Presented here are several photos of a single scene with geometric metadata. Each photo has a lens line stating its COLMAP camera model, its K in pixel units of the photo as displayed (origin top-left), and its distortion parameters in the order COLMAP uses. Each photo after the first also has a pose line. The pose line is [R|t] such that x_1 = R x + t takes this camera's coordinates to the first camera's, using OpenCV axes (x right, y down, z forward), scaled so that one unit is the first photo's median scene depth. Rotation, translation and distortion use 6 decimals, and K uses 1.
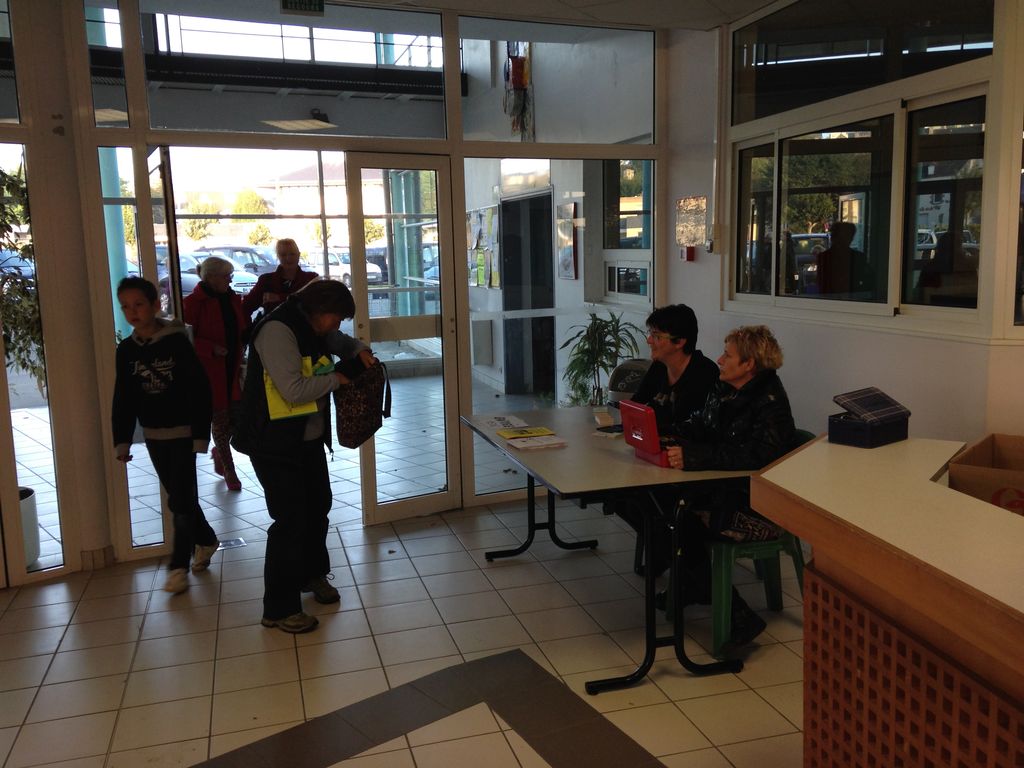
lens RADIAL K [[947.6, 0, 512.0], [0, 947.6, 384.0], [0, 0, 1]] dist [0.258167, -0.379187]
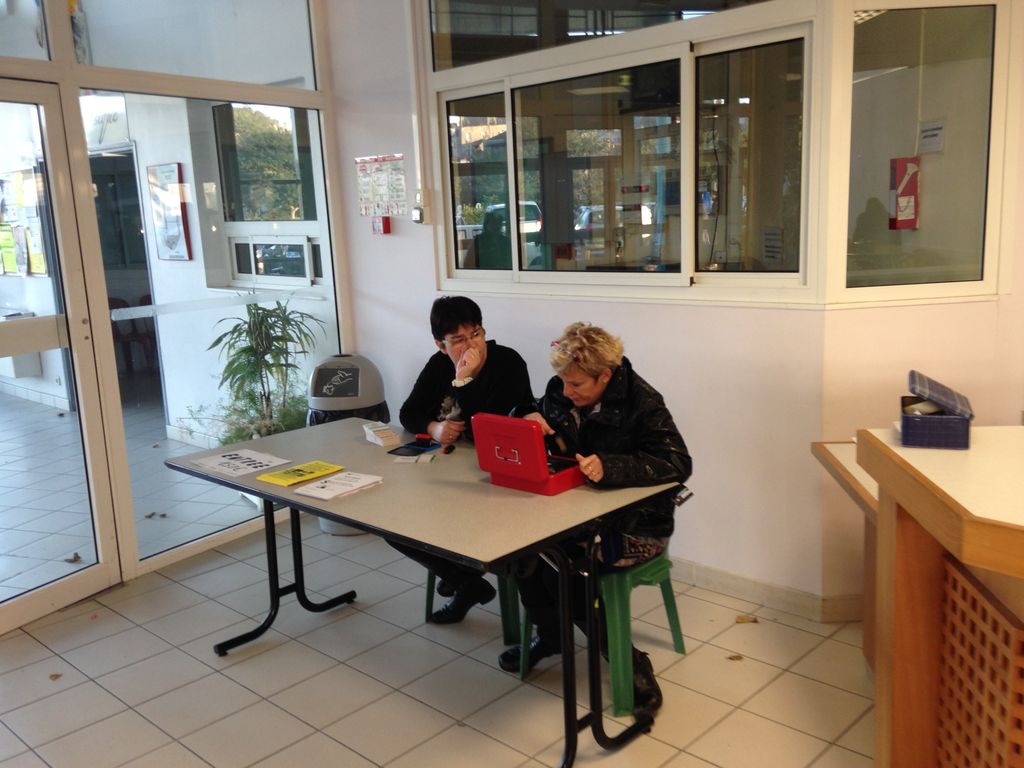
lens RADIAL K [[947.6, 0, 512.0], [0, 947.6, 384.0], [0, 0, 1]] dist [0.258167, -0.379187]
pose [[0.867499, -0.103651, 0.486521, -0.165486], [0.093375, 0.994595, 0.045401, -0.028688], [-0.488597, 0.006043, 0.872489, 0.246980]]
